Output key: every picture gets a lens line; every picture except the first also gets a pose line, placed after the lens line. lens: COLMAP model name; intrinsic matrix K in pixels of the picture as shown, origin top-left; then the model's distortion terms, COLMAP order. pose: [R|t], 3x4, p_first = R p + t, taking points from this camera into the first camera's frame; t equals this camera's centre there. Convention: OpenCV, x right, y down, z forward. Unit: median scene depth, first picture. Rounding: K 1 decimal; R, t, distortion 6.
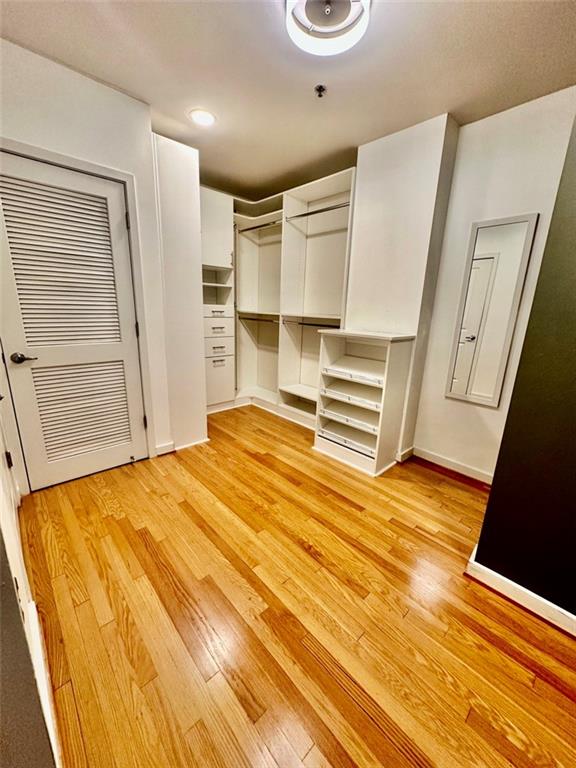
lens RADIAL K [[306.1, 0, 288.2], [0, 306.1, 382.9], [0, 0, 1]] dist [-0.003311, 0.000781]
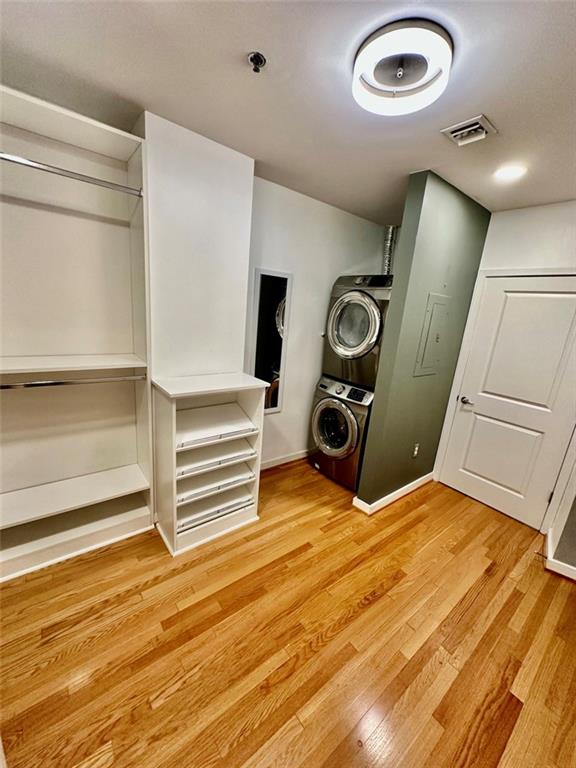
lens RADIAL K [[306.1, 0, 287.6], [0, 306.1, 383.9], [0, 0, 1]] dist [-0.003311, 0.000781]
pose [[0.085424, -0.269127, 0.959309, -0.537331], [0.161388, 0.953851, 0.253225, -0.342686], [-0.983187, 0.133190, 0.124916, 0.719728]]
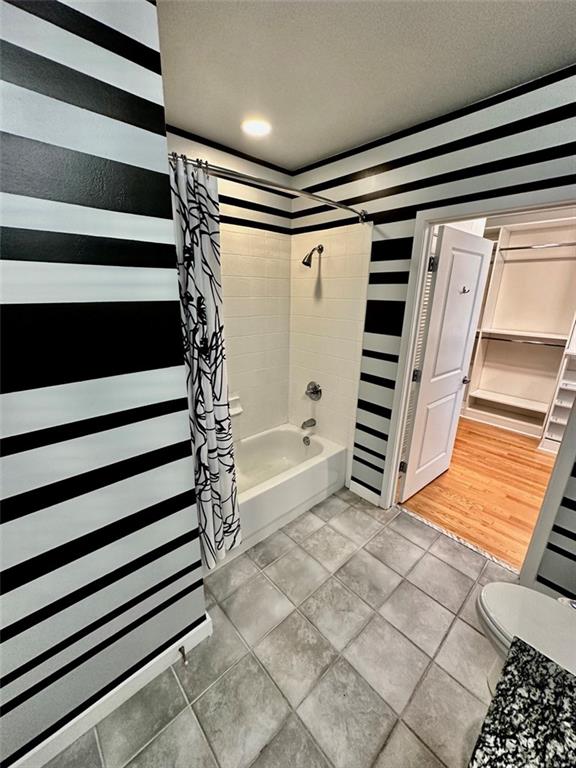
lens RADIAL K [[306.1, 0, 286.7], [0, 306.1, 384.0], [0, 0, 1]] dist [-0.003311, 0.000781]
pose [[0.999589, -0.016147, -0.023686, -1.030352], [0.017315, 0.998601, 0.049958, -0.136429], [0.022846, -0.050347, 0.998470, -0.239806]]
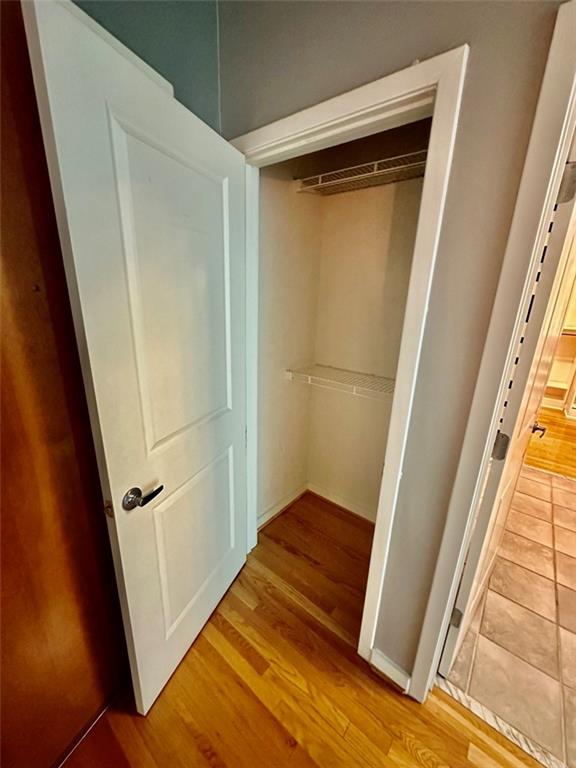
lens RADIAL K [[306.1, 0, 287.6], [0, 306.1, 382.6], [0, 0, 1]] dist [-0.003311, 0.000781]
pose [[0.989320, -0.044777, 0.138711, -1.775576], [0.038038, 0.997981, 0.050857, -0.105382], [-0.140708, -0.045037, 0.989026, -0.377564]]
